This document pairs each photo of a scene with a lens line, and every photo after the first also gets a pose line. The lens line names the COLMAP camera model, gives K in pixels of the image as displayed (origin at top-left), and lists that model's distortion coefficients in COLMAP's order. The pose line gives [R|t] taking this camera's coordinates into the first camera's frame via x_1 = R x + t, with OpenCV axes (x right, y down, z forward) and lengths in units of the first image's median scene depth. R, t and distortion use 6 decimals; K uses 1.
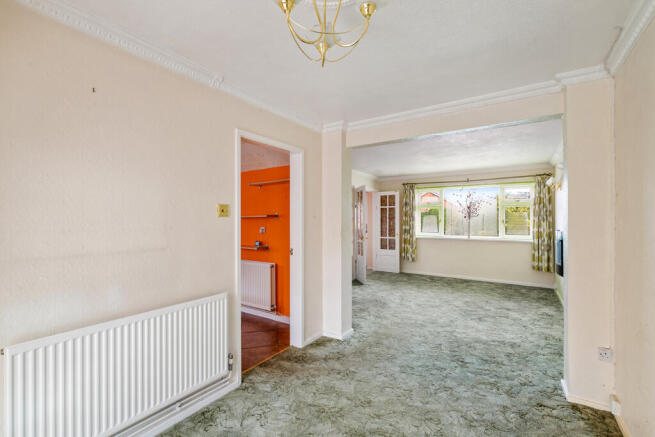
lens RADIAL K [[283.3, 0, 328.2], [0, 283.3, 215.7], [0, 0, 1]] dist [-0.006637, 0.001502]
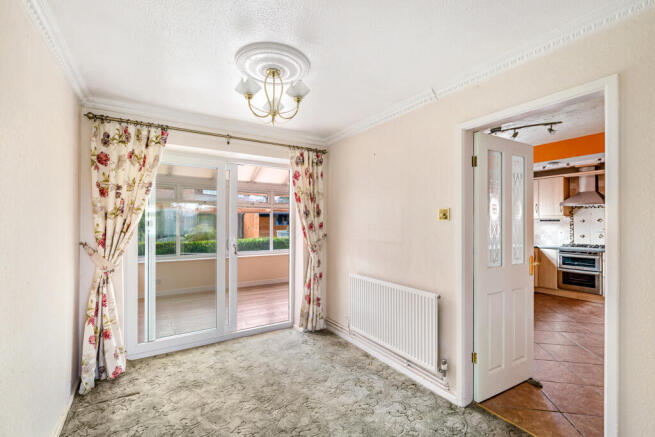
lens RADIAL K [[283.3, 0, 331.5], [0, 283.3, 222.3], [0, 0, 1]] dist [-0.006637, 0.001502]
pose [[-0.391494, 0.006997, -0.920154, 0.868370], [0.007844, 0.999960, 0.004266, 0.006684], [0.920147, -0.005548, -0.391533, 1.263210]]
